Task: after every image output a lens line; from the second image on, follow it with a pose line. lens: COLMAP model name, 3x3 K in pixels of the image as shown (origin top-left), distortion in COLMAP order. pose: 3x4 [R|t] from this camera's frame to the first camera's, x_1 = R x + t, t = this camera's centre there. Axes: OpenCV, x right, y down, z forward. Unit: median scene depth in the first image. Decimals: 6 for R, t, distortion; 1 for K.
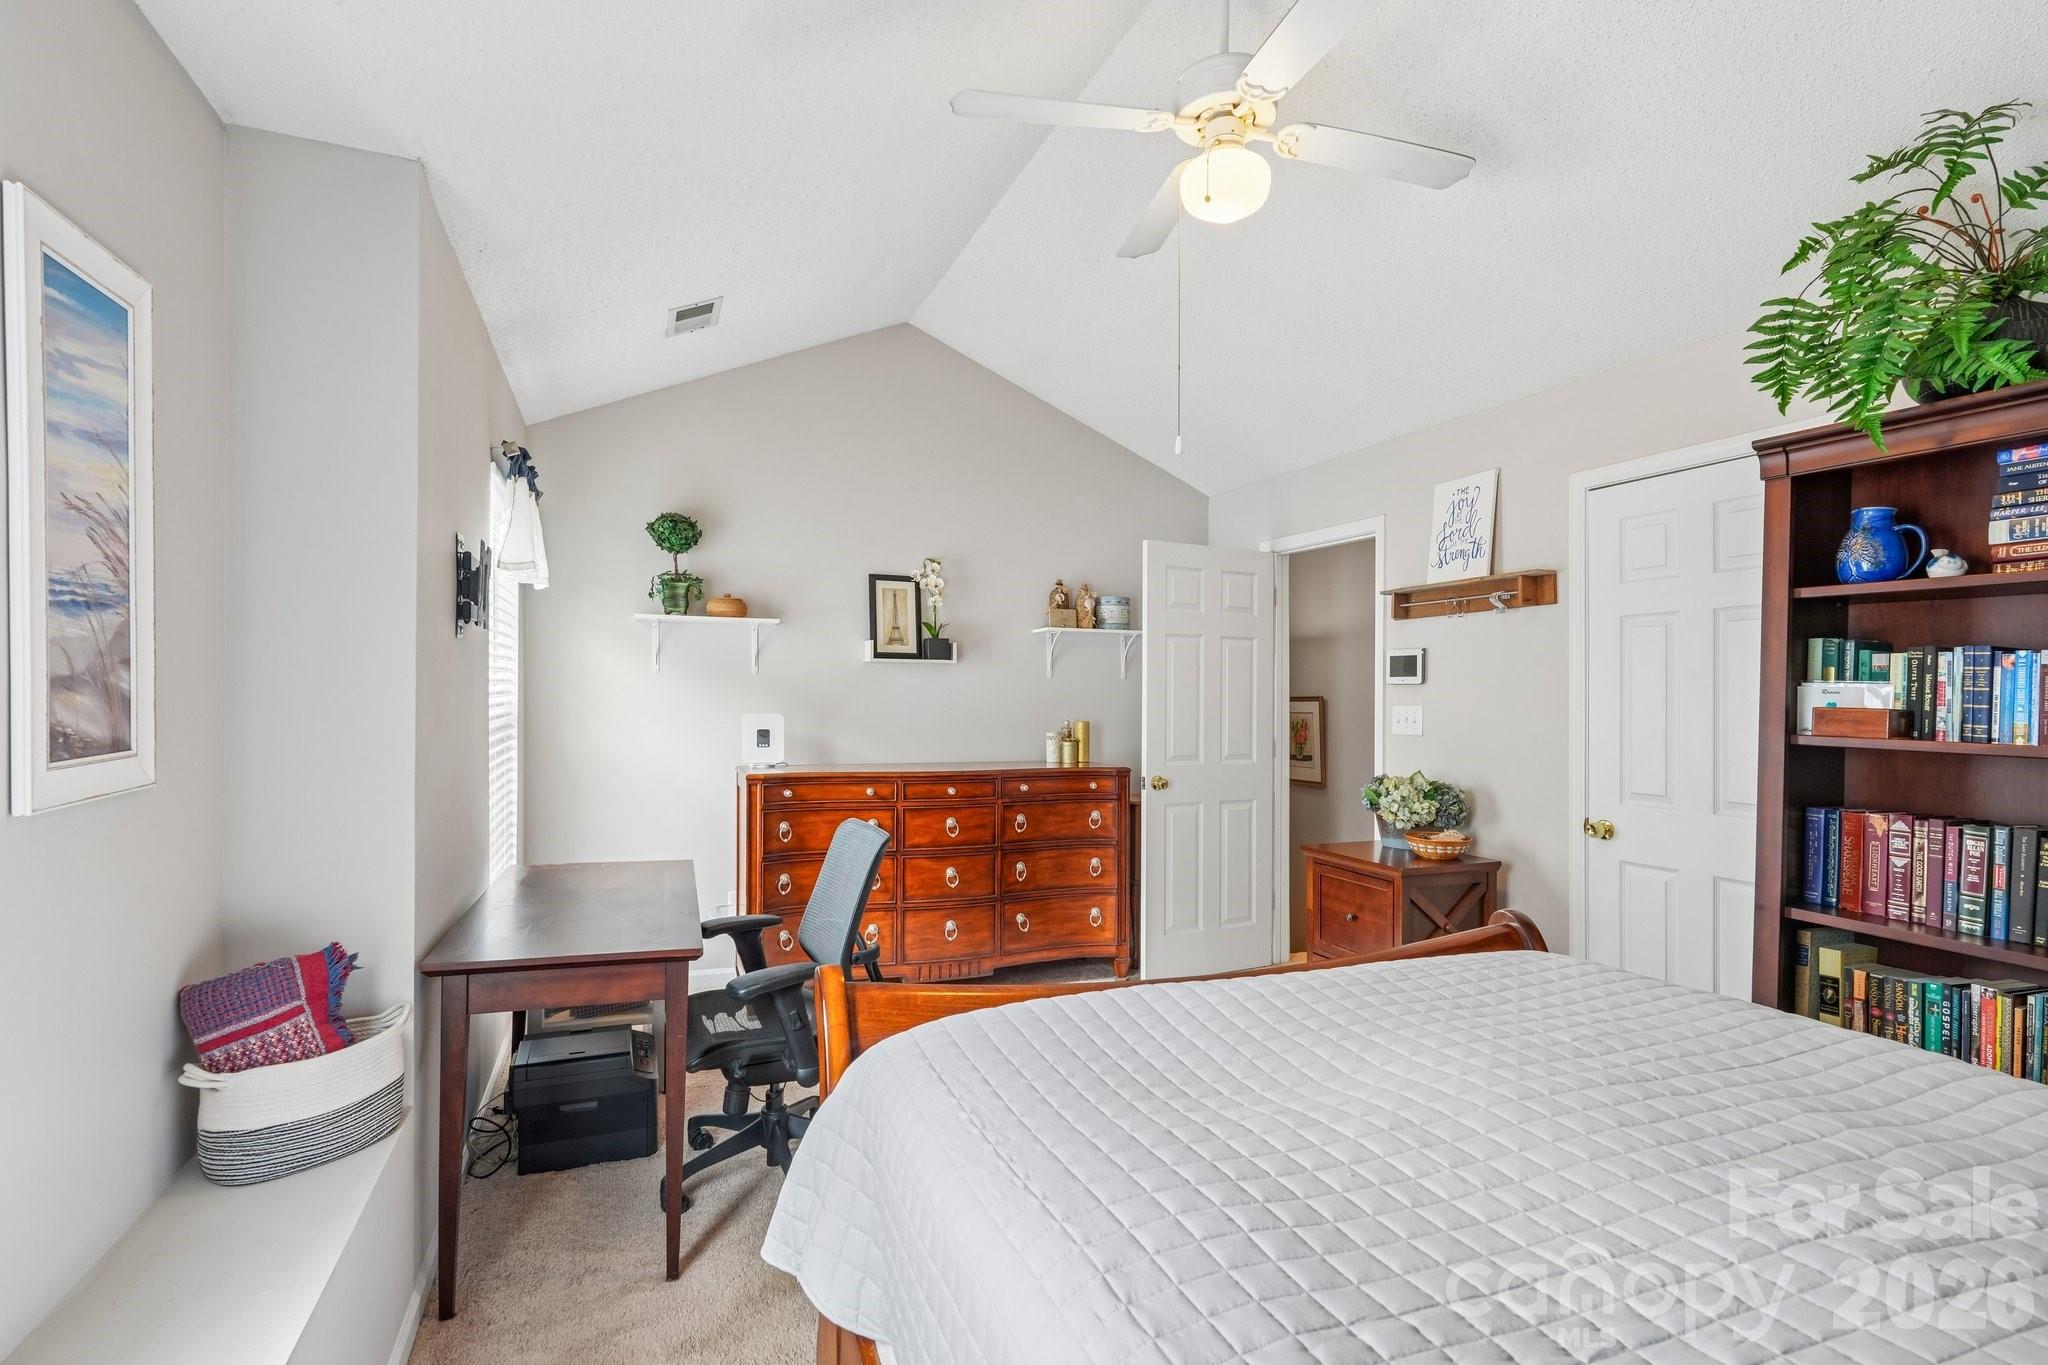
lens RADIAL K [[1003.3, 0, 1024.0], [0, 1003.3, 682.5], [0, 0, 1]] dist [0.000927, -0.000416]
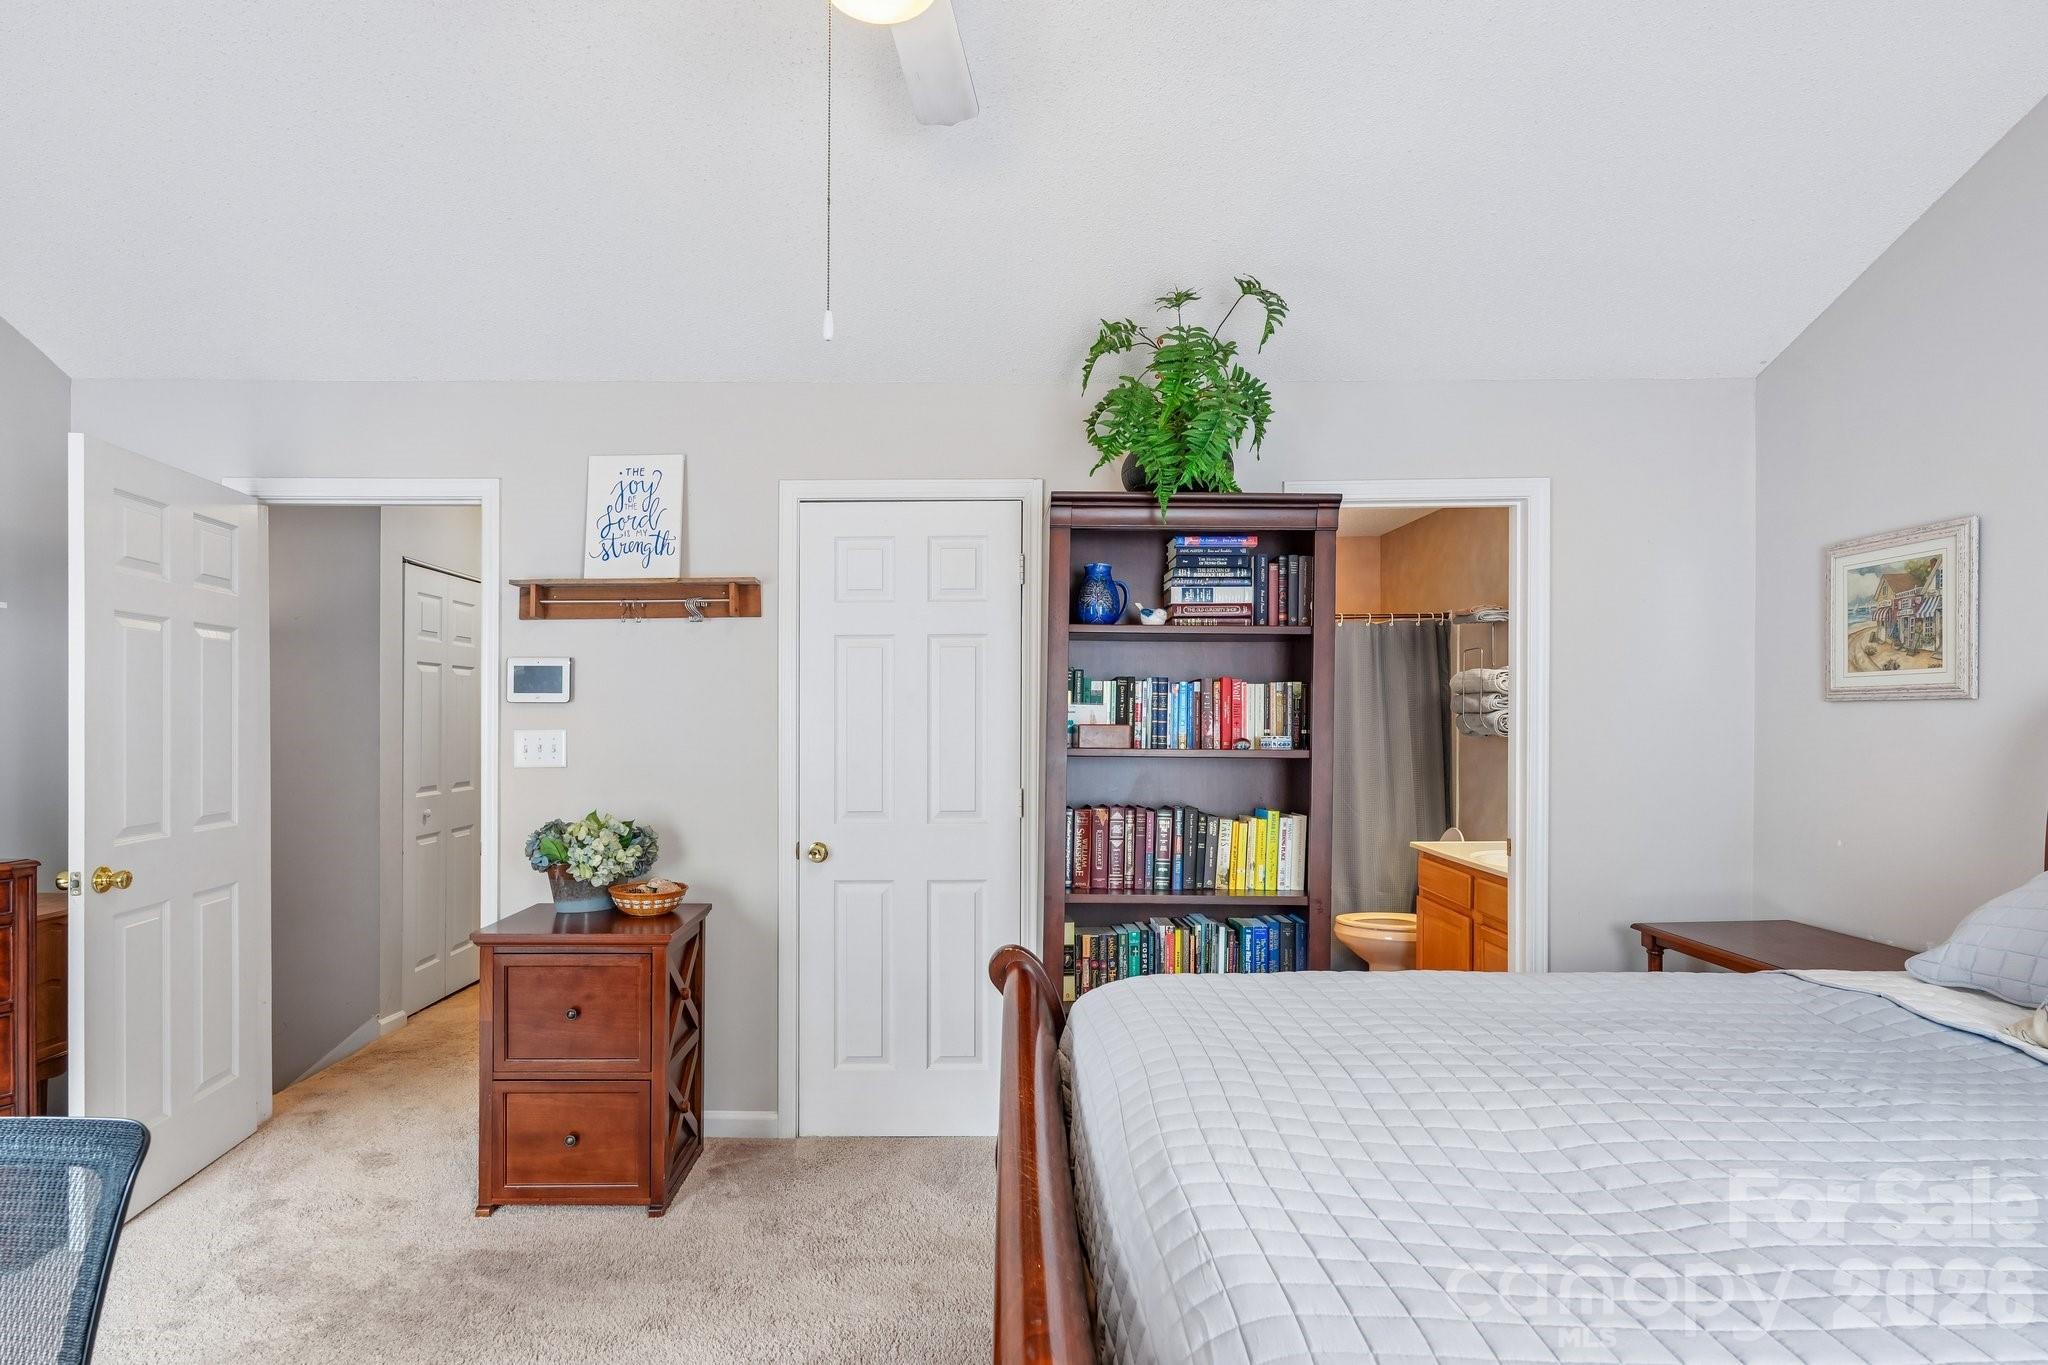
lens RADIAL K [[1022.4, 0, 1021.6], [0, 1022.4, 720.3], [0, 0, 1]] dist [-0.002487, -0.000805]
pose [[0.373486, -0.014054, 0.927529, -0.366337], [-0.006326, 0.999823, 0.017697, -0.001359], [-0.927614, -0.012477, 0.373332, 0.595202]]
